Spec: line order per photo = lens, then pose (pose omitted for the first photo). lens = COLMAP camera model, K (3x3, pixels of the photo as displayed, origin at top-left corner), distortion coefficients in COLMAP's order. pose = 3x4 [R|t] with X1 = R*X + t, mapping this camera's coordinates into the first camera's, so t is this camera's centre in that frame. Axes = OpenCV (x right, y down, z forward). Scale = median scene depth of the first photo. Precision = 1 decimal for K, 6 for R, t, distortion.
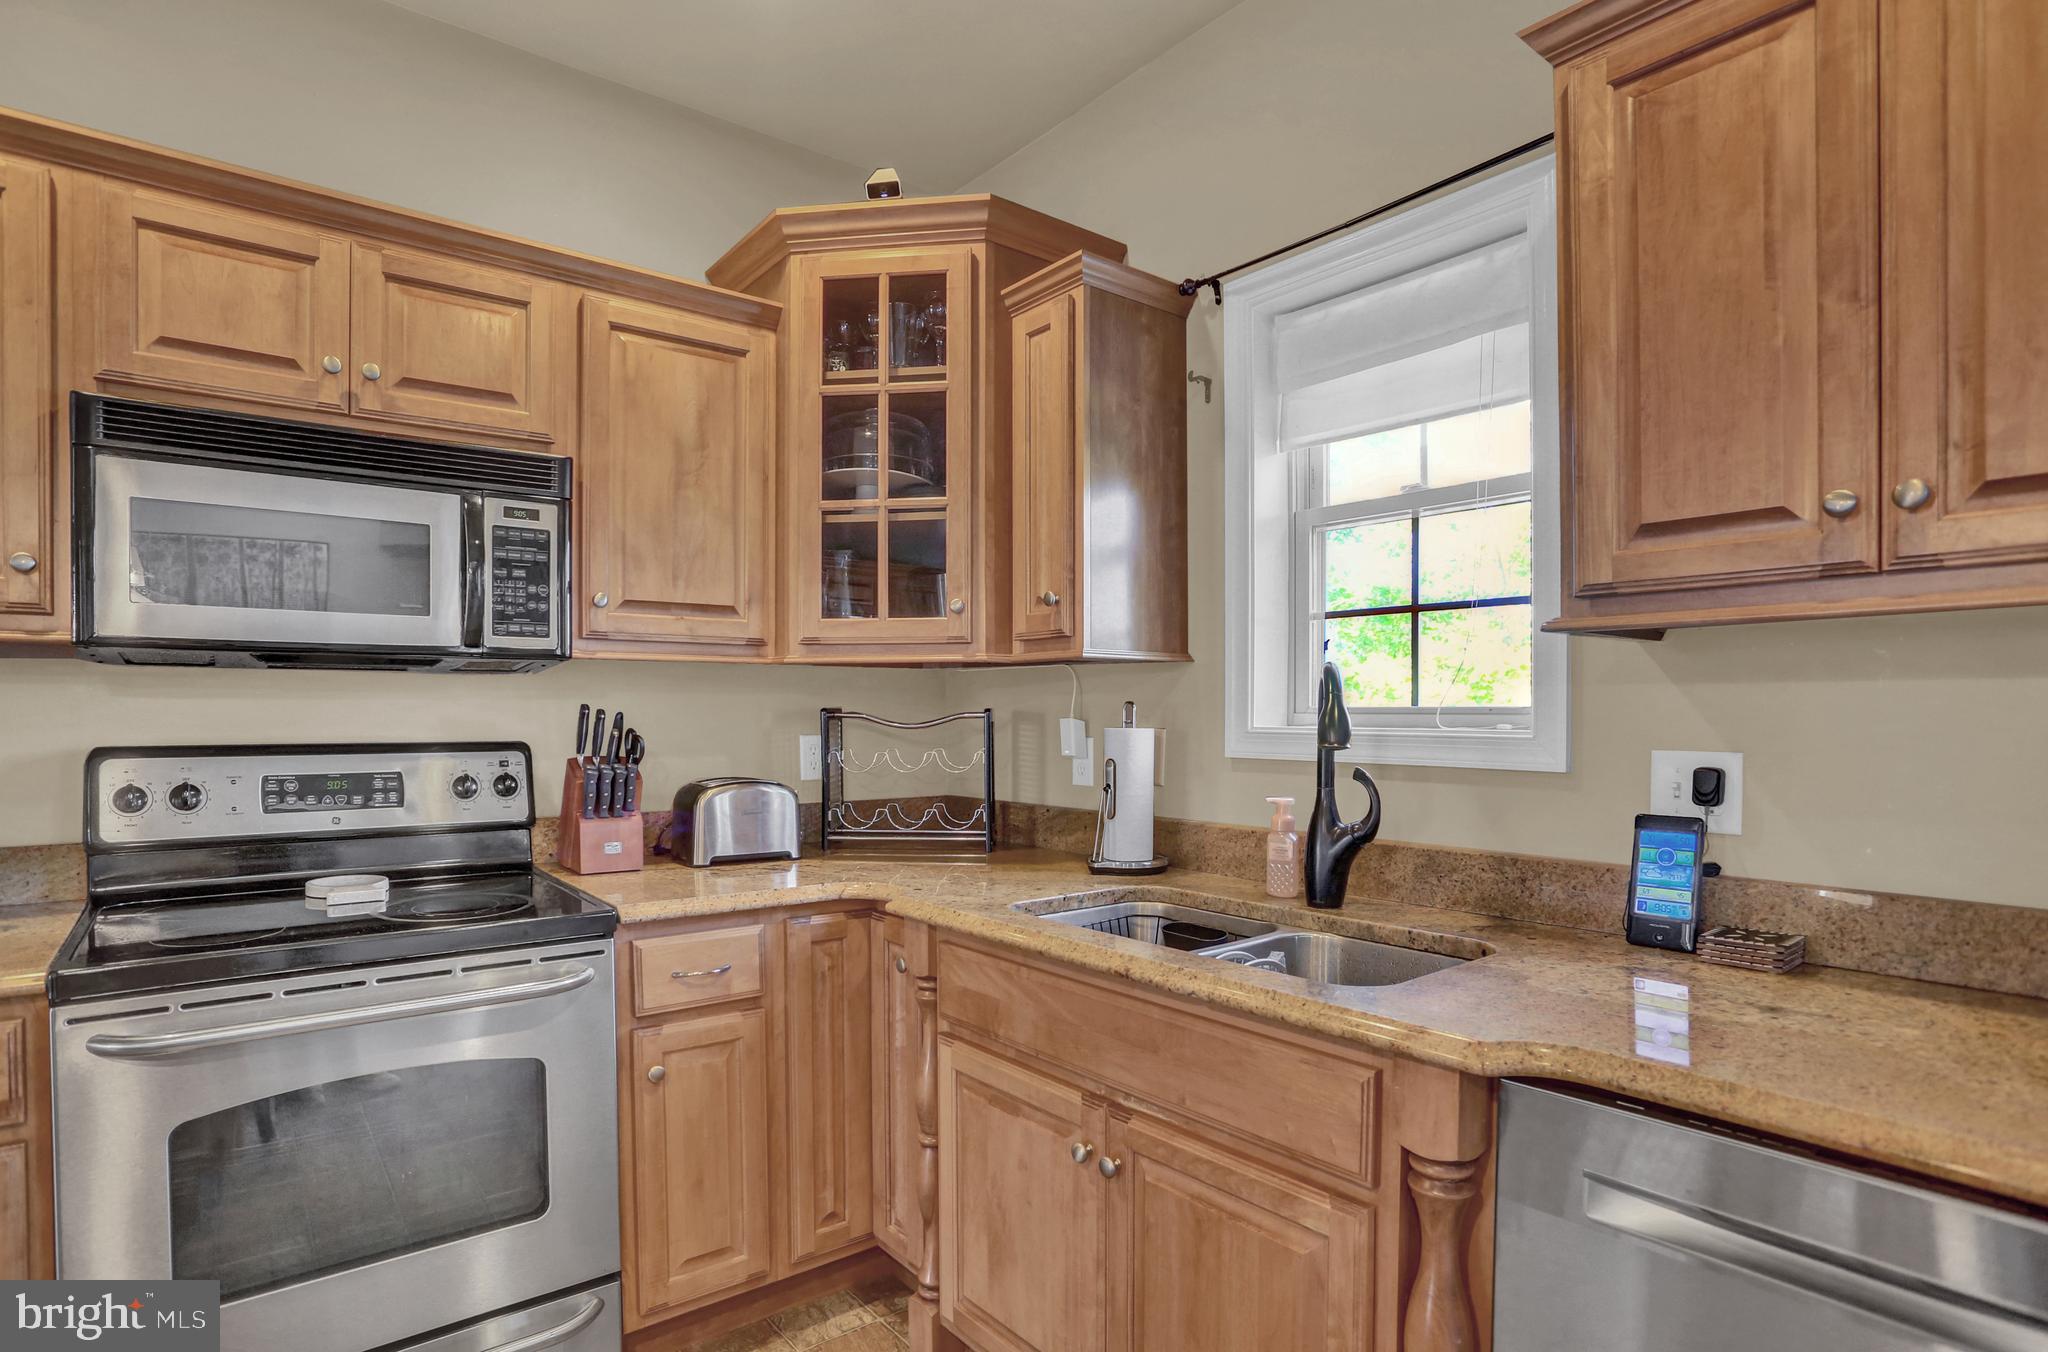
lens RADIAL K [[1012.9, 0, 1036.2], [0, 1012.9, 730.1], [0, 0, 1]] dist [-0.054861, 0.016136]
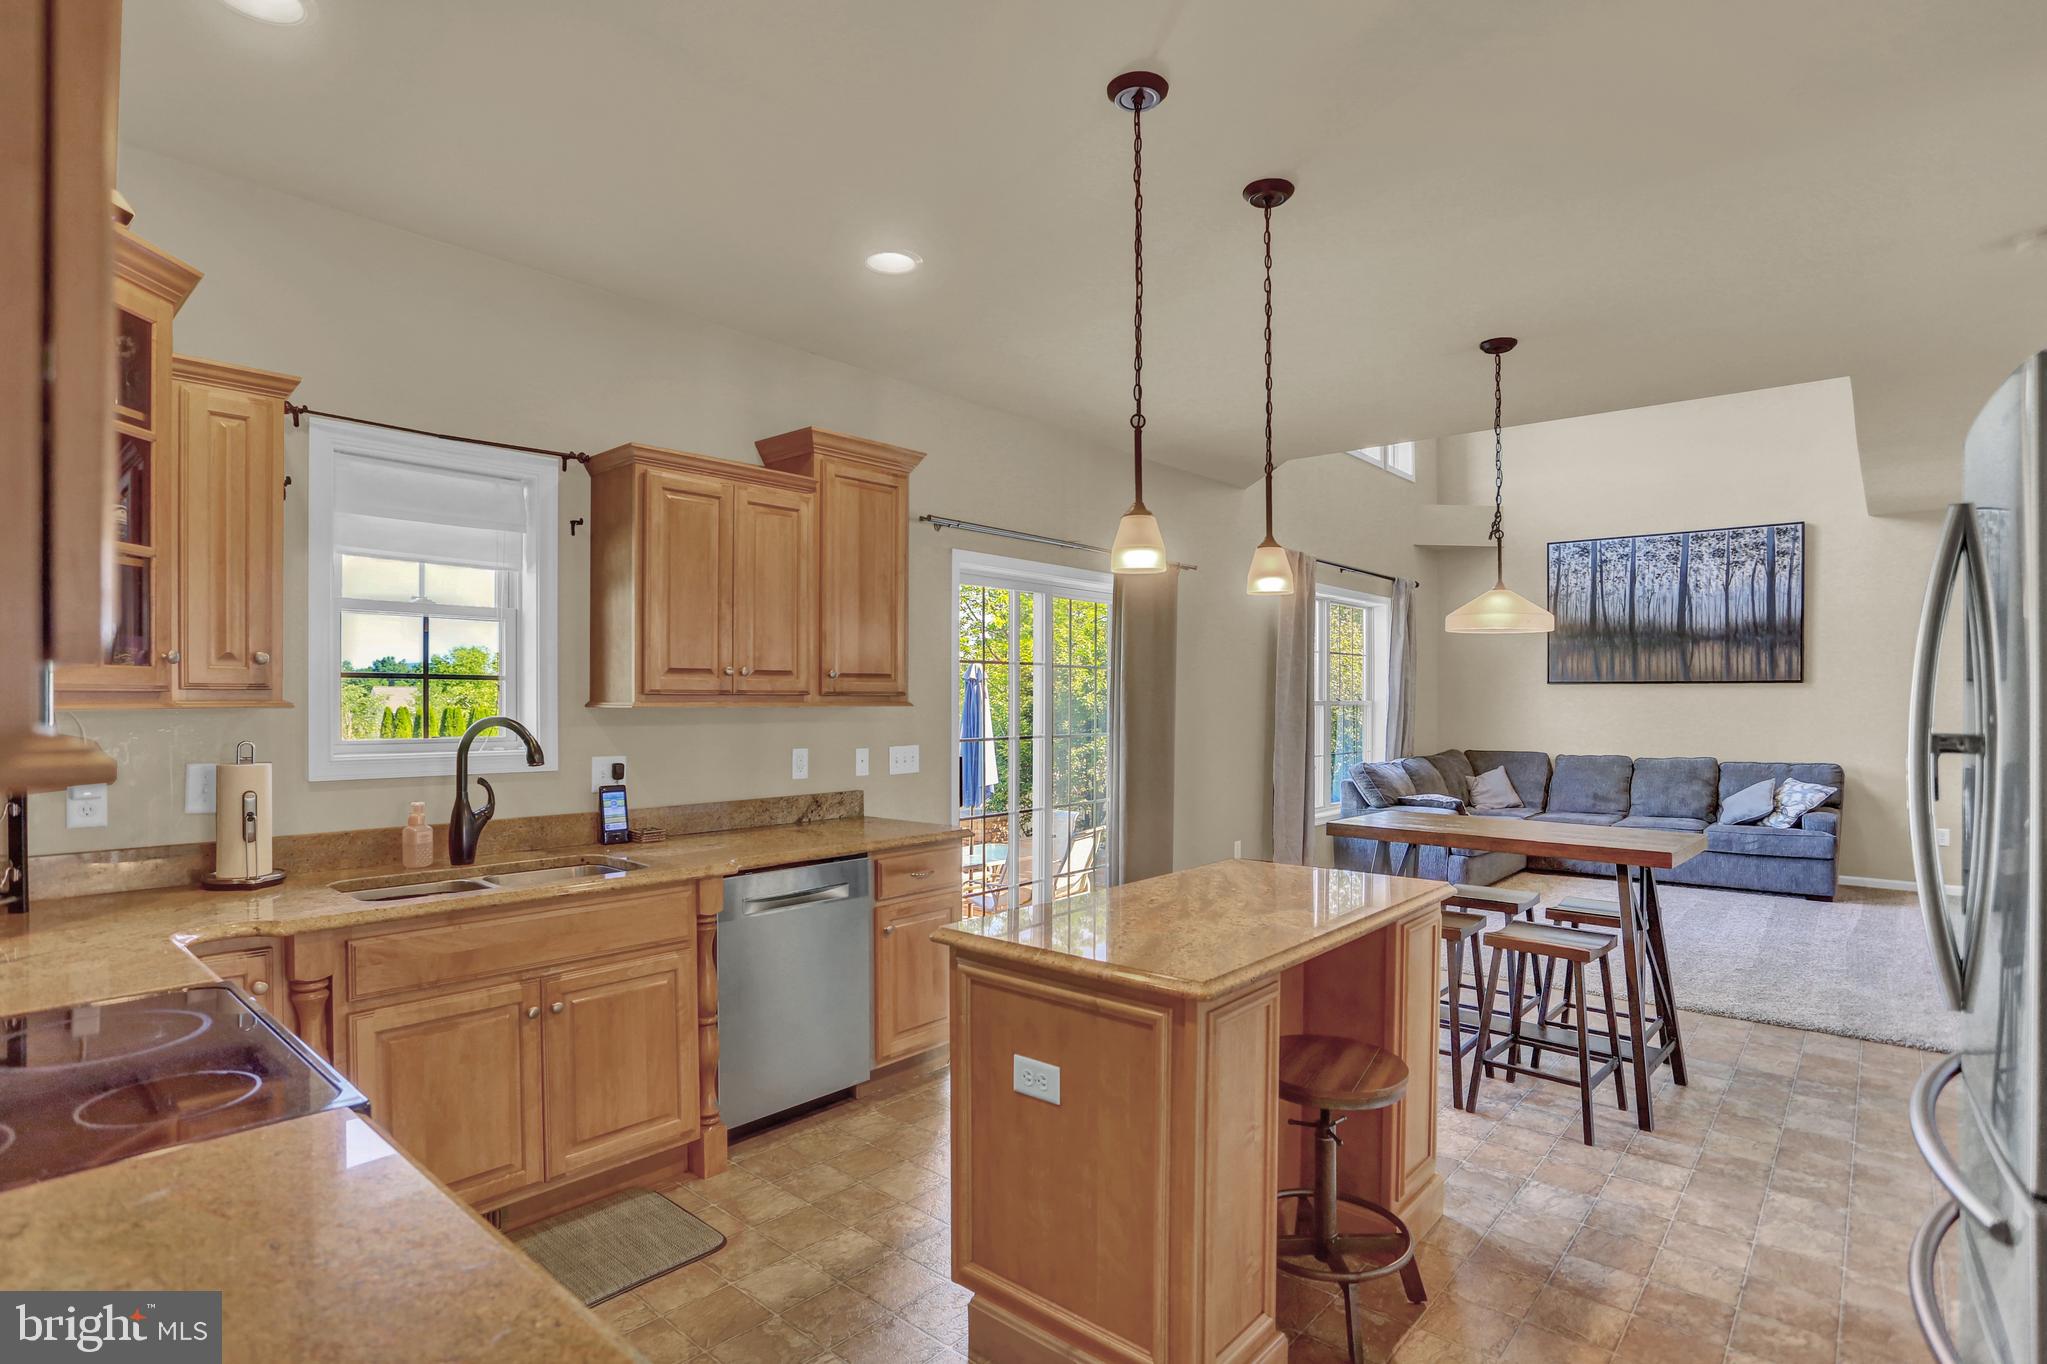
lens RADIAL K [[1012.4, 0, 1035.2], [0, 1012.4, 712.7], [0, 0, 1]] dist [-0.054861, 0.016136]
pose [[-0.158676, -0.017108, 0.987182, -1.257899], [0.010615, 0.999763, 0.019032, -0.079047], [-0.987274, 0.013499, -0.158457, 0.296026]]
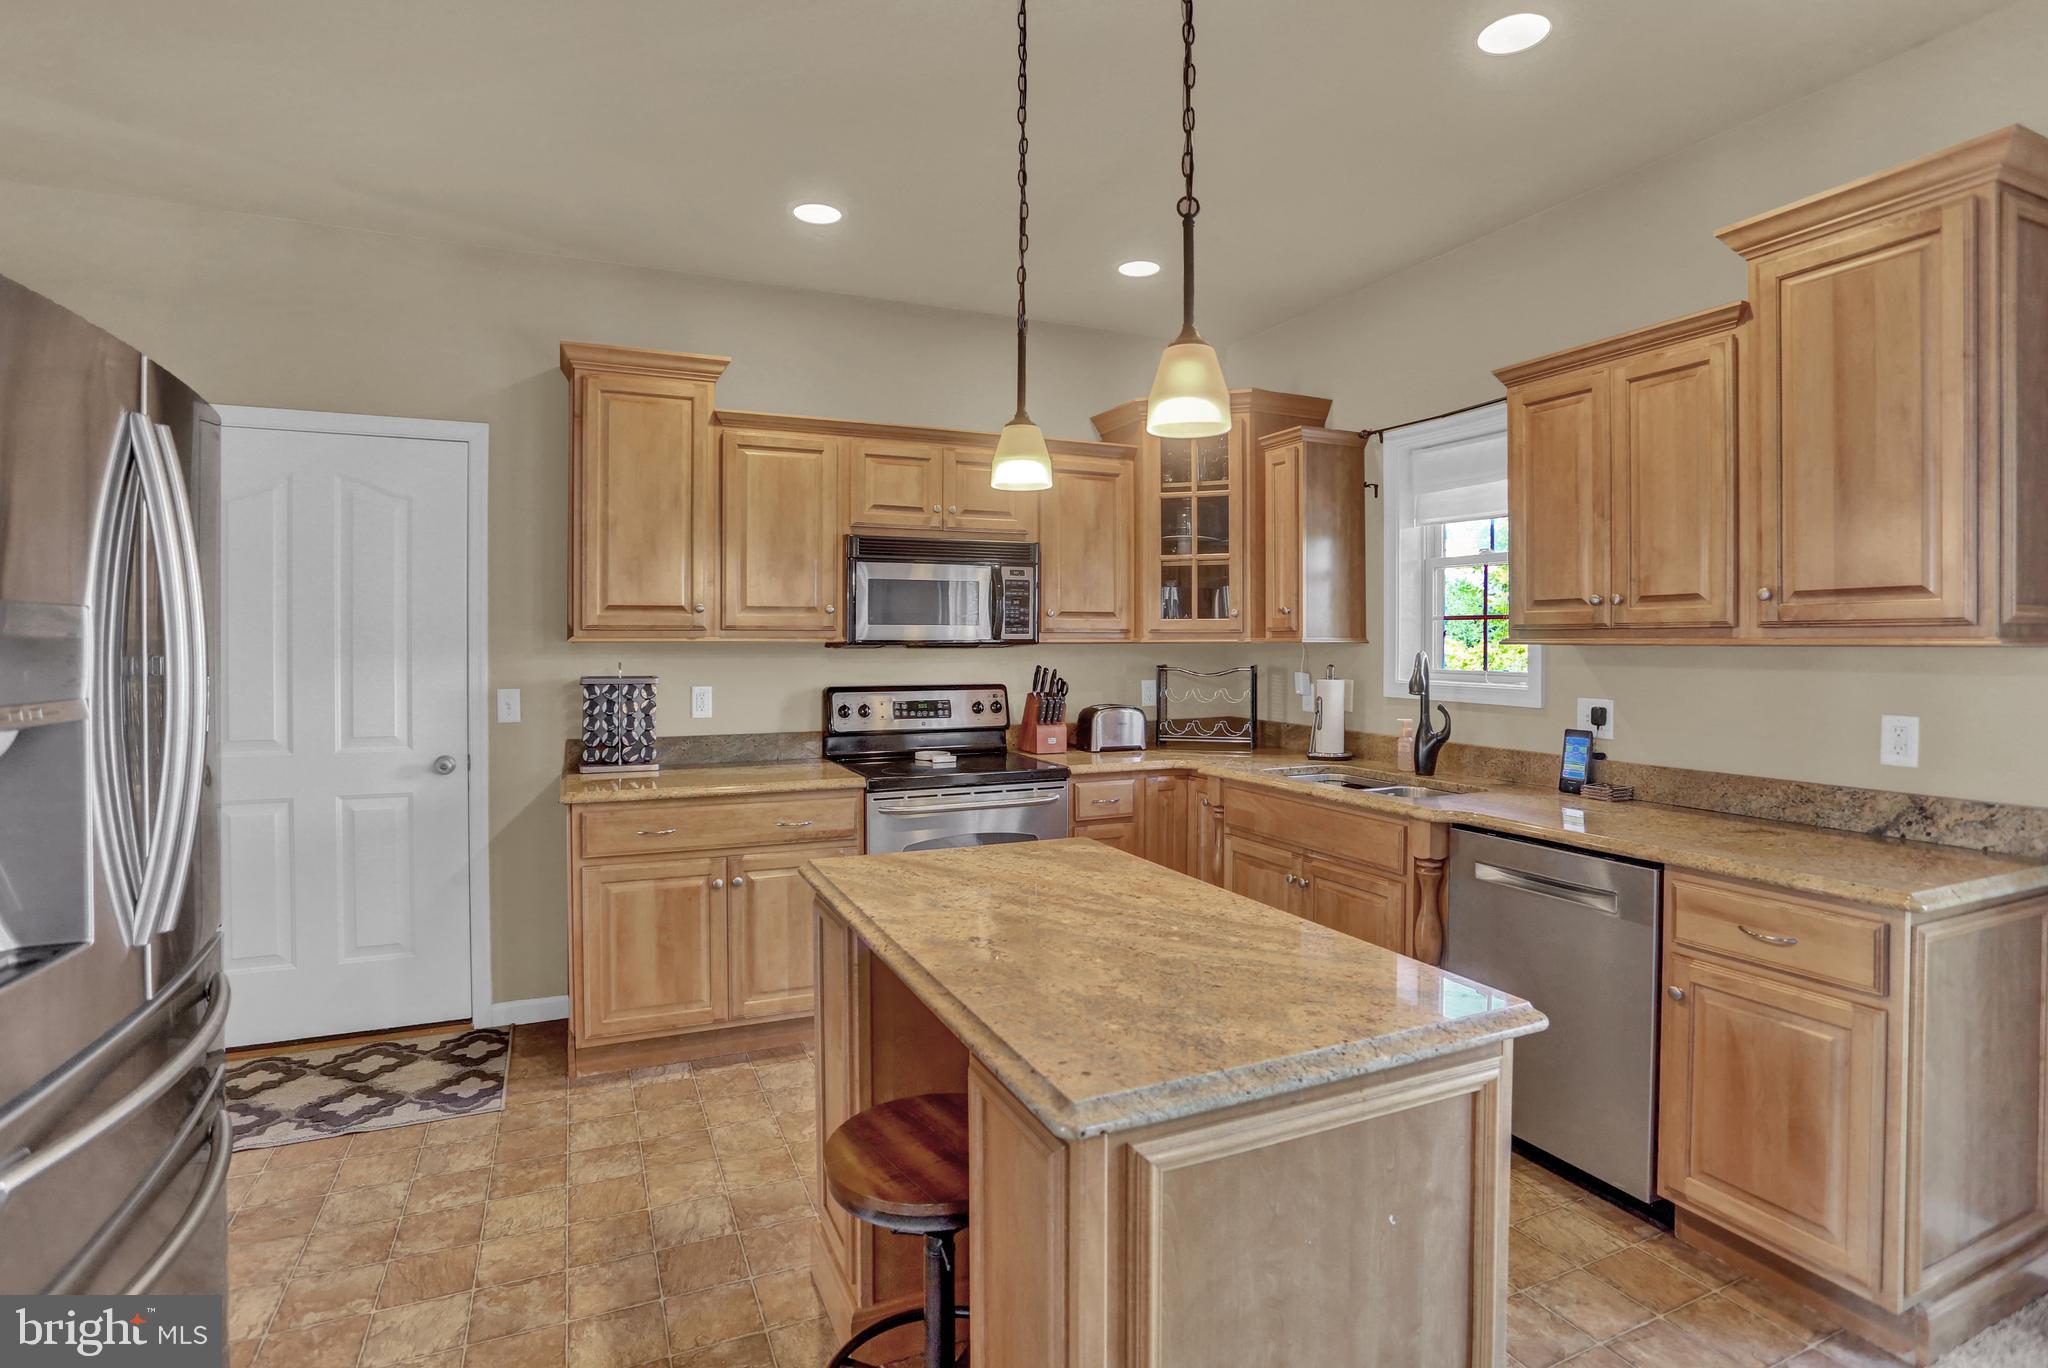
lens RADIAL K [[1012.9, 0, 1059.5], [0, 1012.9, 652.2], [0, 0, 1]] dist [-0.054861, 0.016136]
pose [[0.969806, 0.001654, -0.243872, 0.066490], [-0.002831, 0.999986, -0.004476, -0.045147], [0.243861, 0.005032, 0.969797, -0.929490]]
